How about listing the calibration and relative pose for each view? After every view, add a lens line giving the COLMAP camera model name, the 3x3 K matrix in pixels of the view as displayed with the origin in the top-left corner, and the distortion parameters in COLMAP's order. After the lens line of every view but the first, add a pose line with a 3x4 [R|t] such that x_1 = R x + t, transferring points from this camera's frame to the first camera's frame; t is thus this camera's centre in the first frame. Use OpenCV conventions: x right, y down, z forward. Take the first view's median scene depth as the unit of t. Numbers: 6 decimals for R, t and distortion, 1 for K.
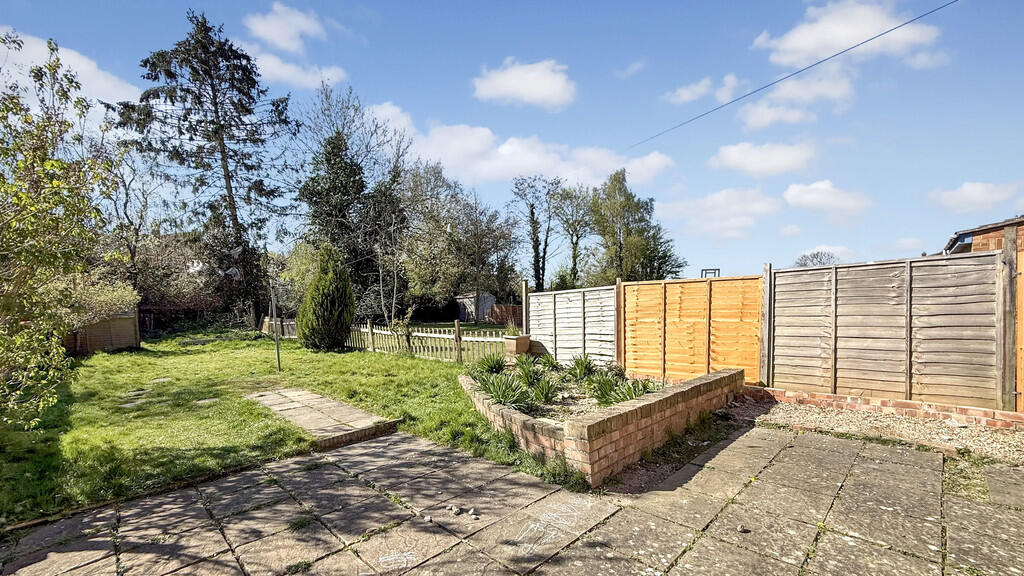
lens RADIAL K [[407.4, 0, 513.4], [0, 407.4, 379.1], [0, 0, 1]] dist [0.000848, 0.000112]
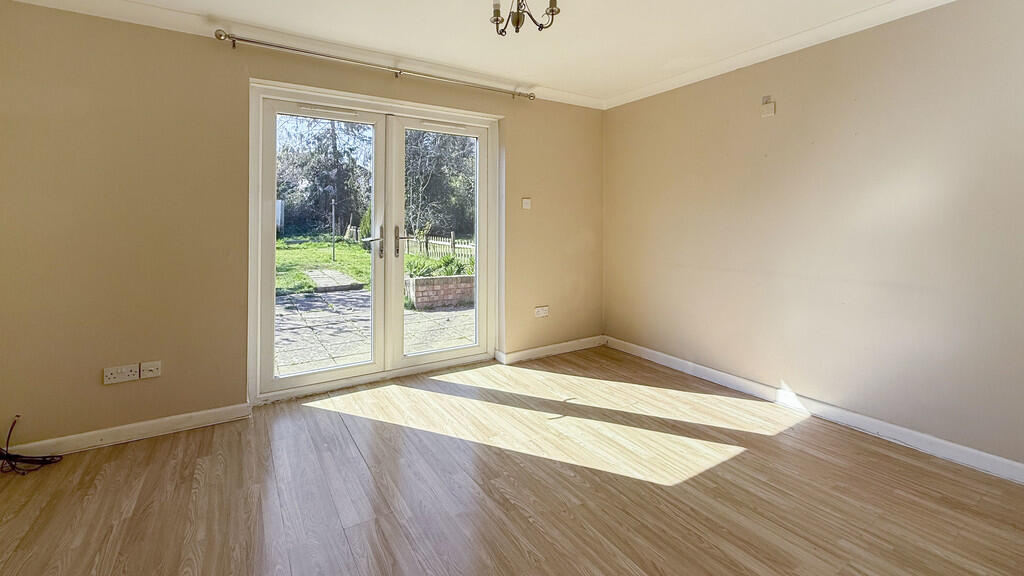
lens RADIAL K [[426.9, 0, 512.0], [0, 426.9, 288.0], [0, 0, 1]] dist [-0.000626, -0.000060]
pose [[0.973182, 0.075012, -0.217463, 0.198924], [-0.081717, 0.996413, -0.021991, 0.029570], [0.215033, 0.039171, 0.975821, -0.179110]]
